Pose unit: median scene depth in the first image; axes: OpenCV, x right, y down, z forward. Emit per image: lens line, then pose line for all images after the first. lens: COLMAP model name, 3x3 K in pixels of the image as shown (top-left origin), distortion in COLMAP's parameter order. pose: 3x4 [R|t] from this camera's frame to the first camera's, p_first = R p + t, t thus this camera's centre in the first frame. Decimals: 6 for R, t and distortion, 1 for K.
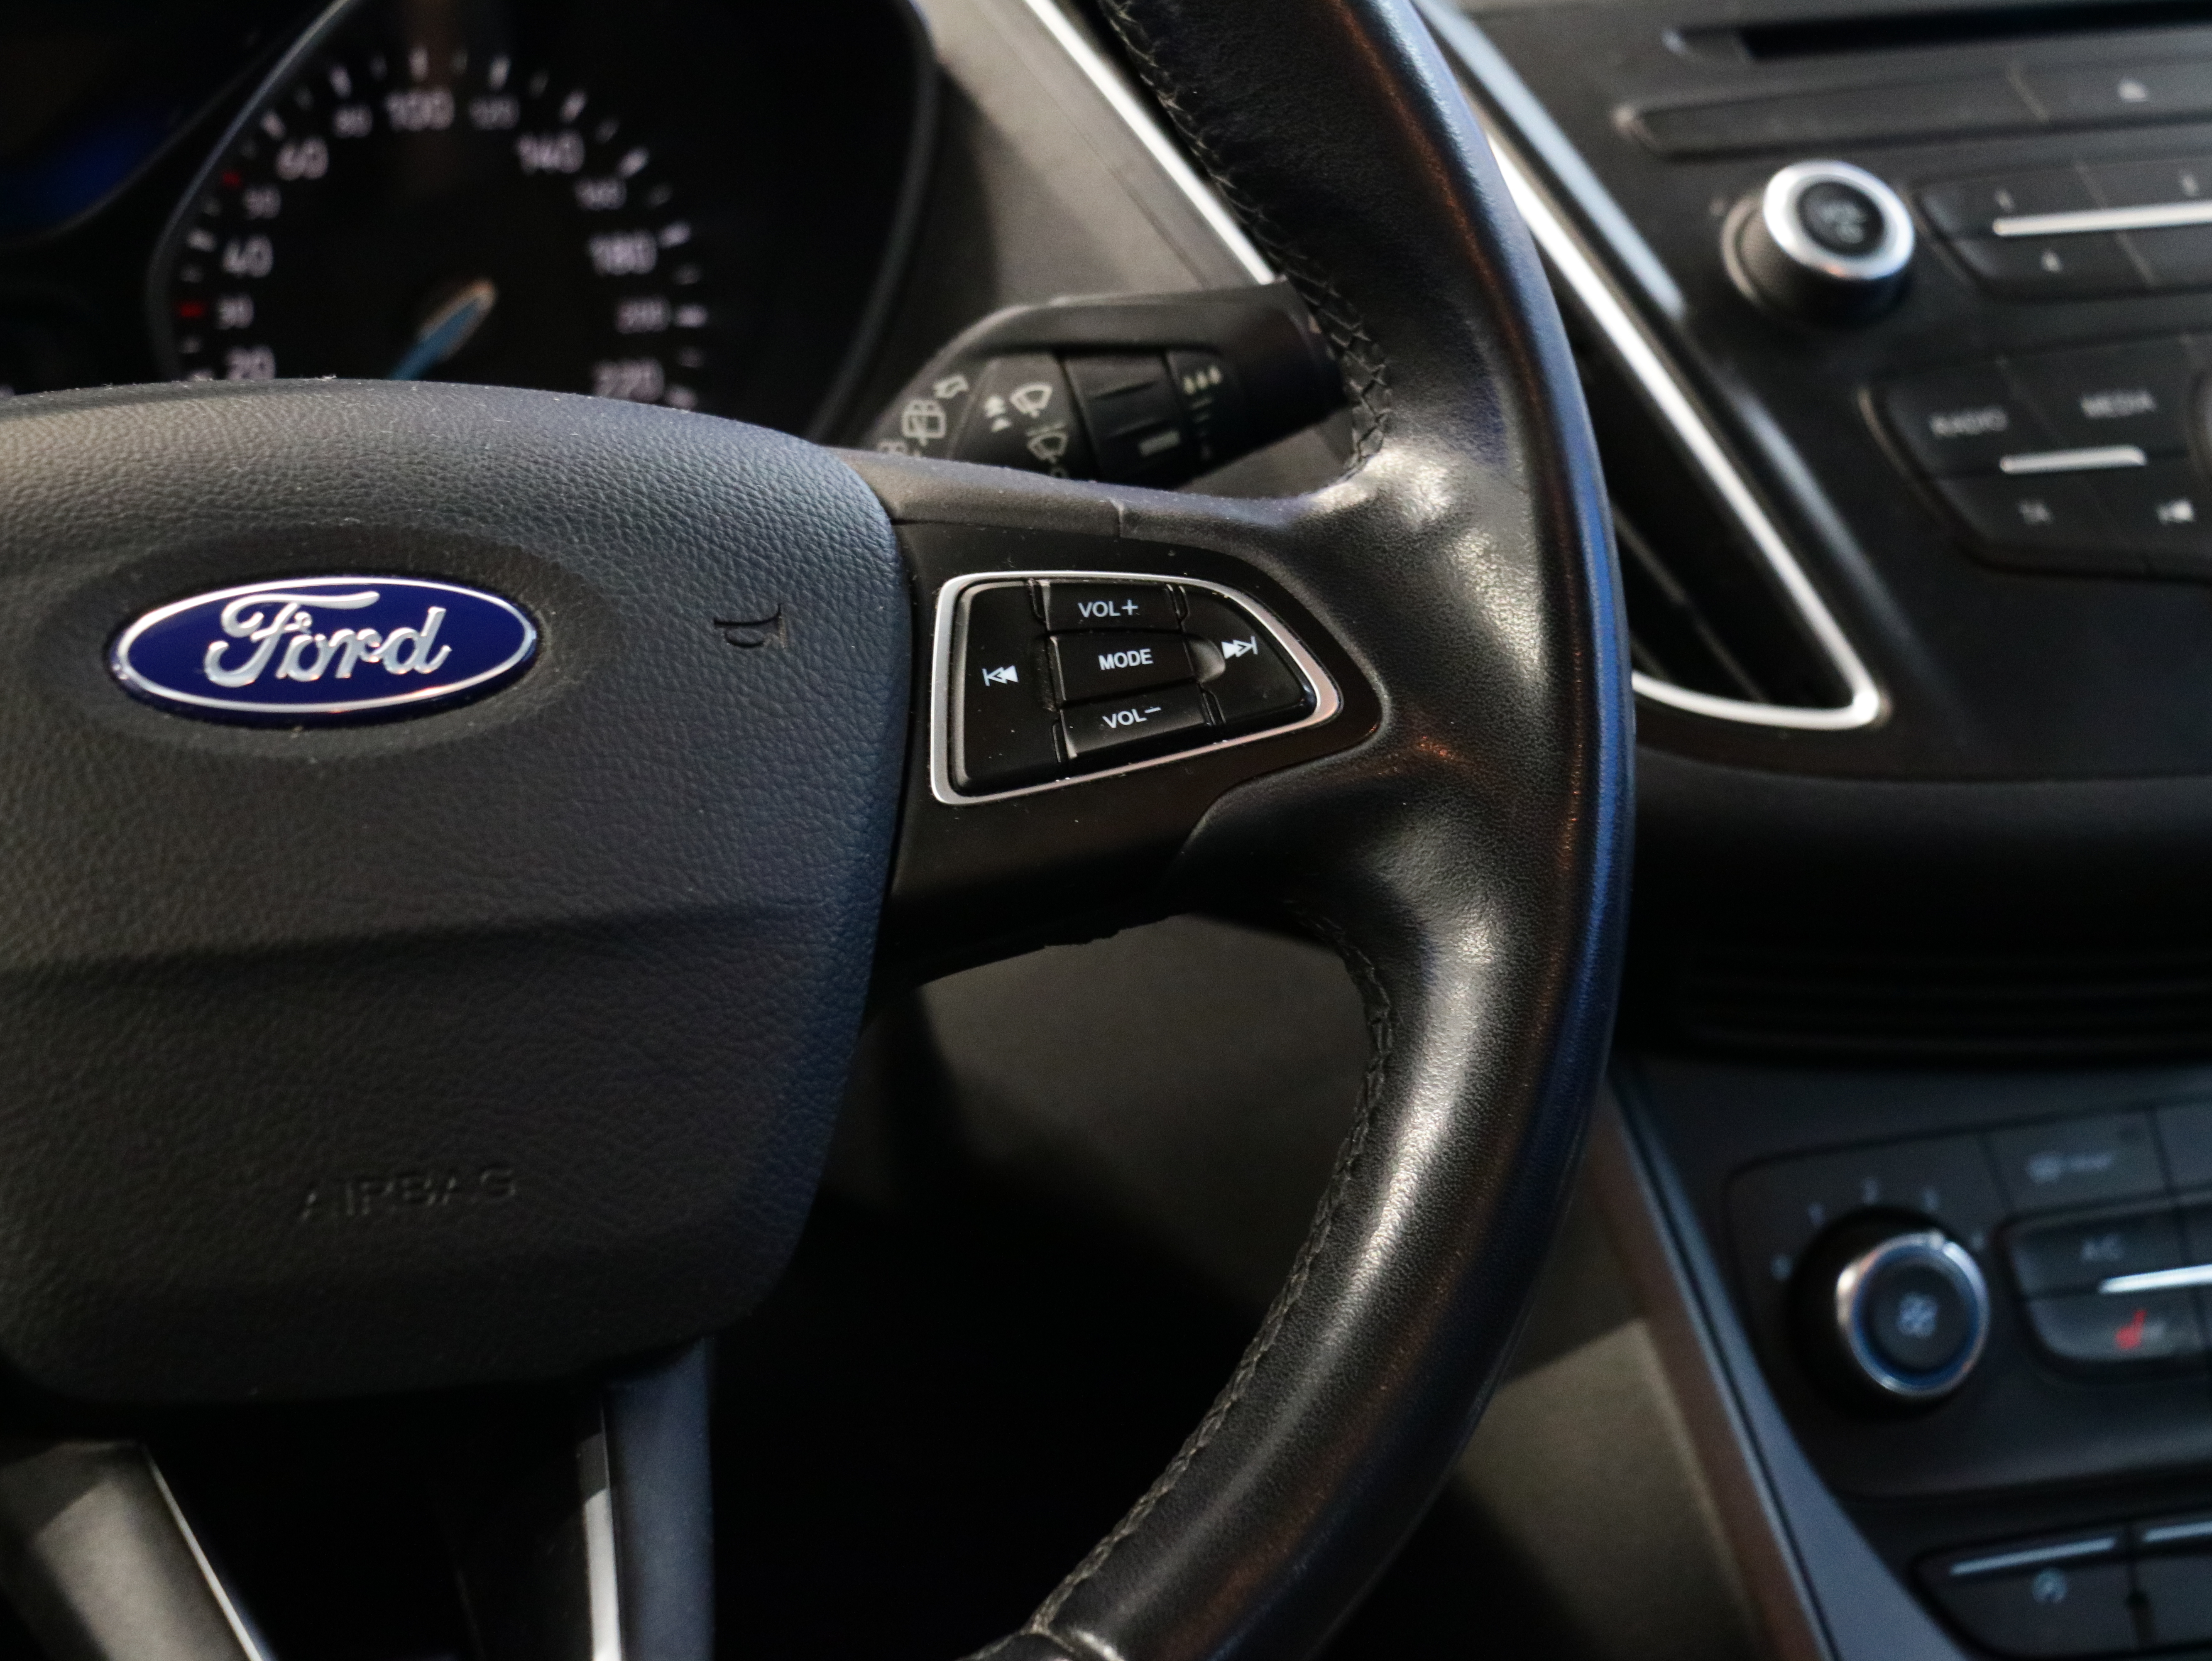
lens RADIAL K [[6713.0, 0, 1106.0], [0, 6713.0, 830.5], [0, 0, 1]] dist [0.009040, -0.562337]
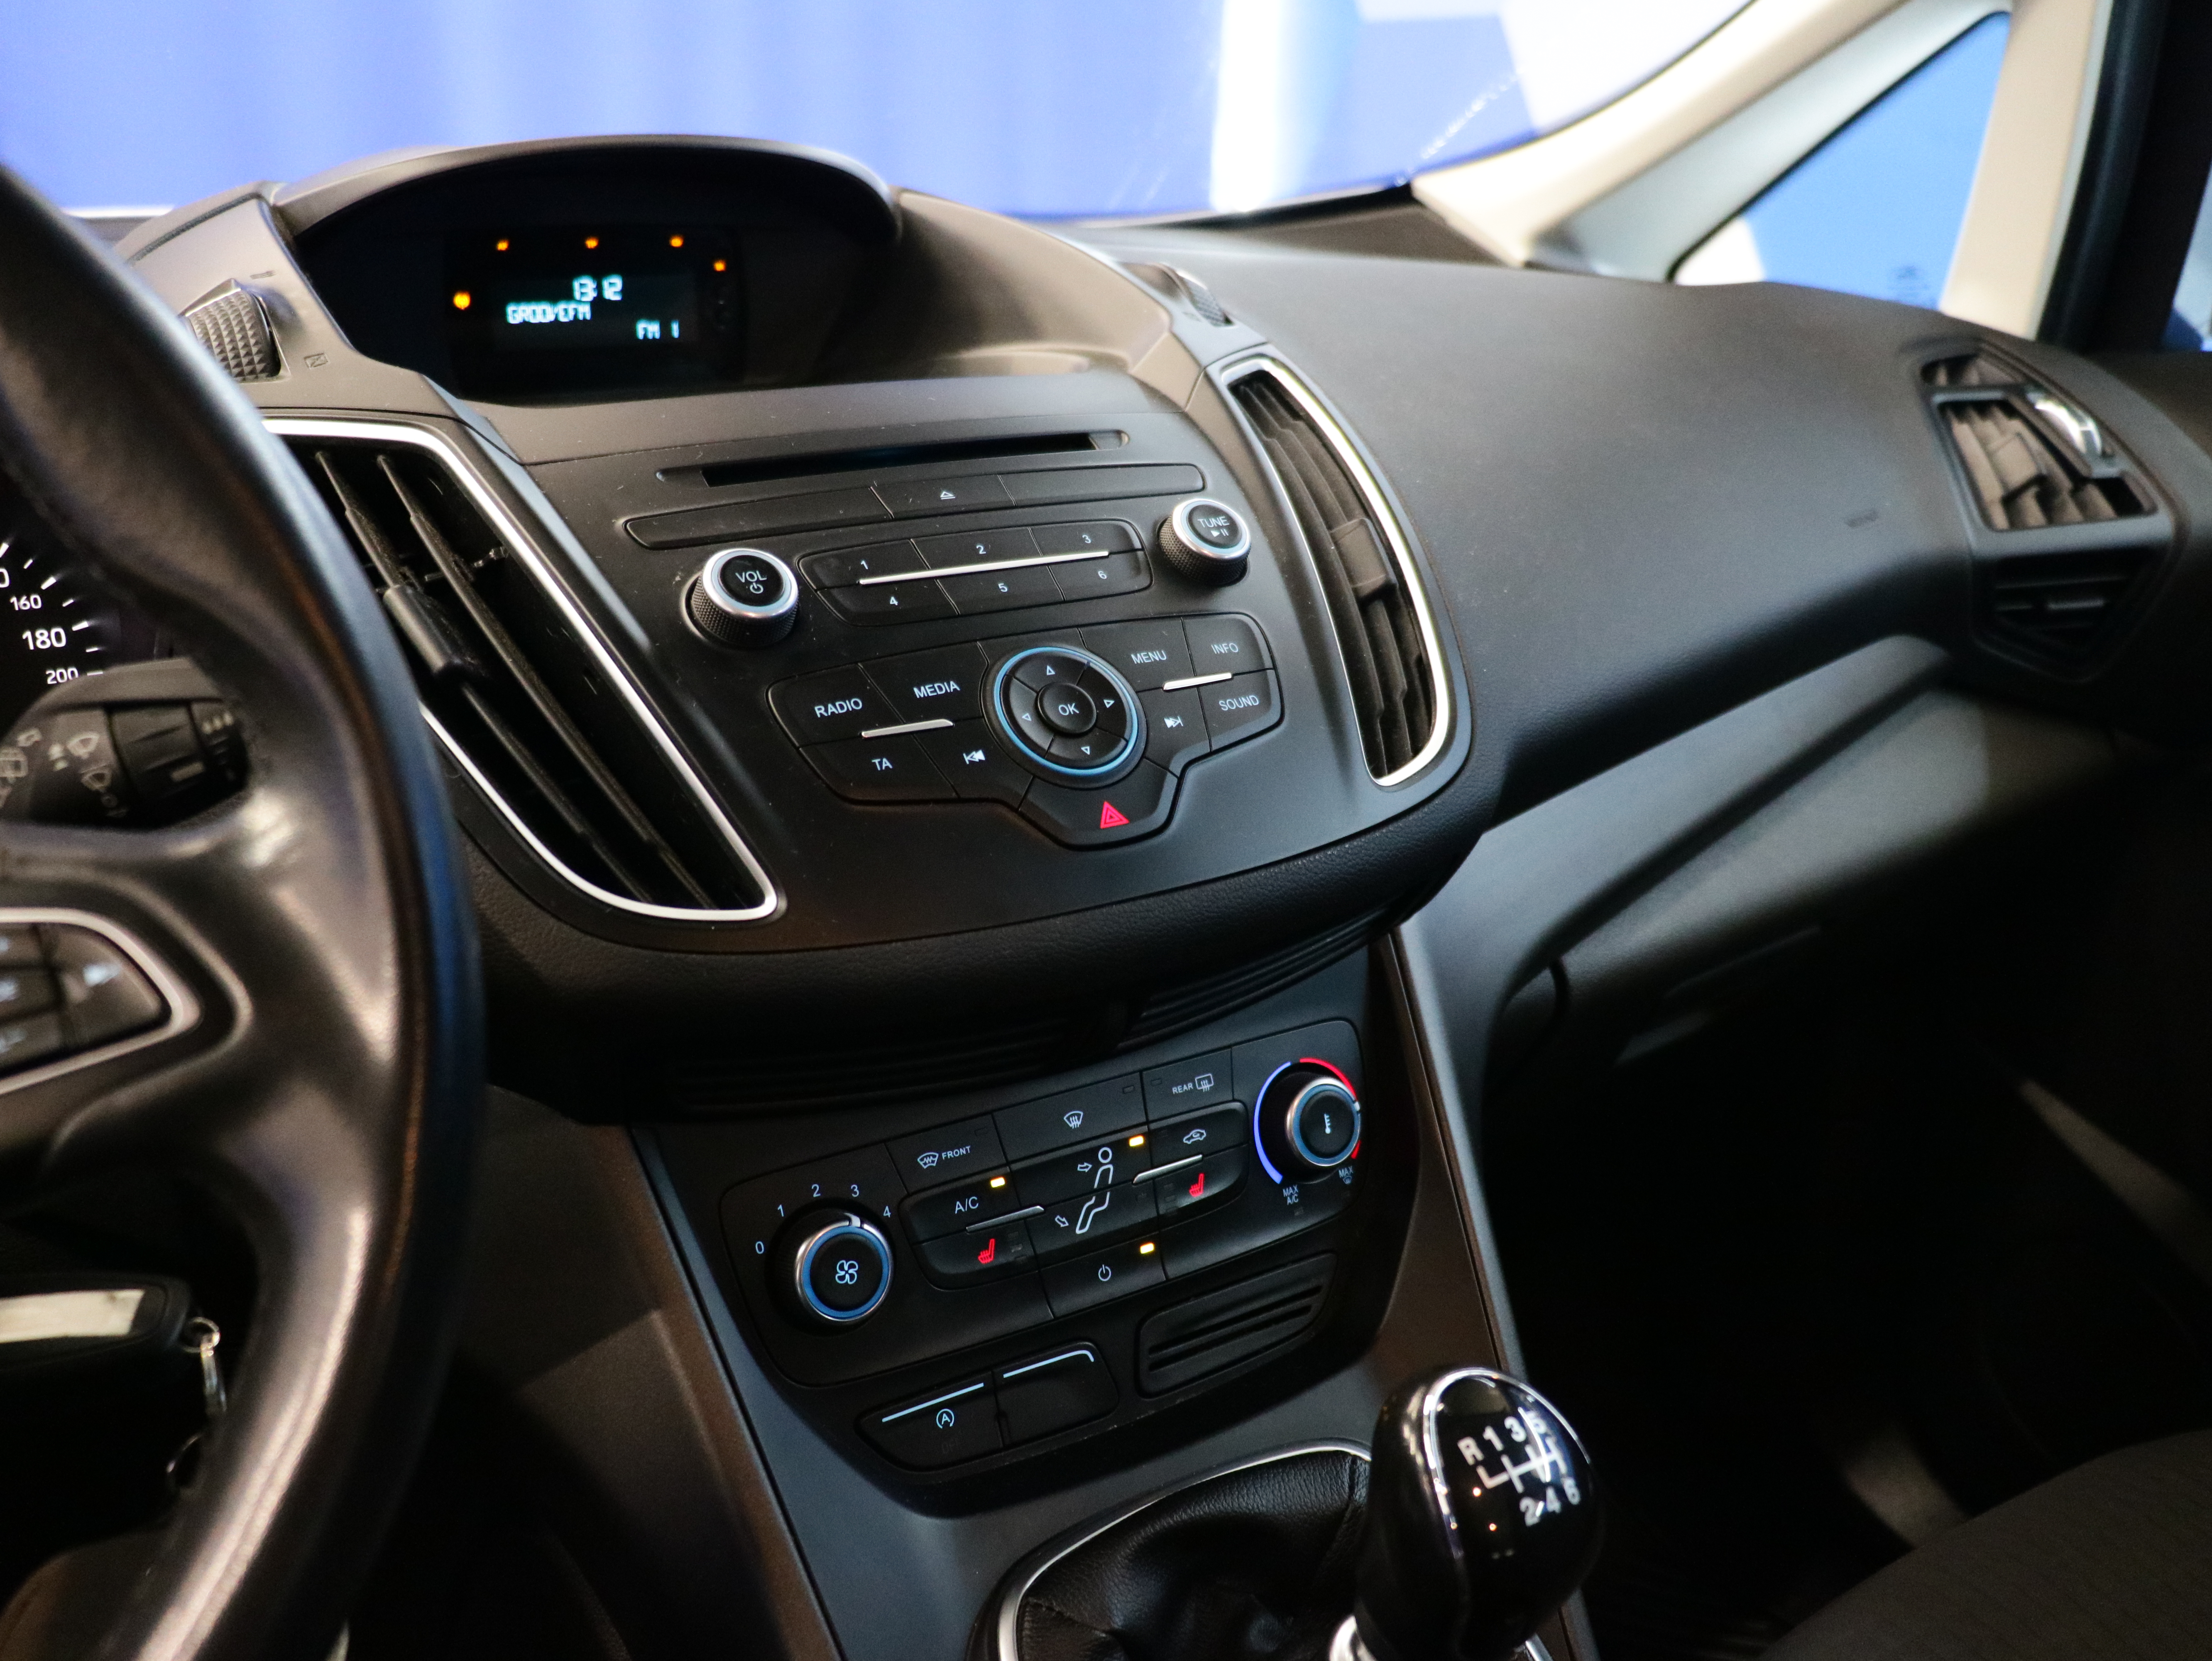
lens RADIAL K [[1964.0, 0, 1106.0], [0, 1964.0, 830.5], [0, 0, 1]] dist [-0.052031, 0.102765]
pose [[0.986660, -0.065729, 0.148936, 0.141168], [0.060873, 0.997462, 0.036937, -0.053279], [-0.150986, -0.027378, 0.988157, 0.634467]]
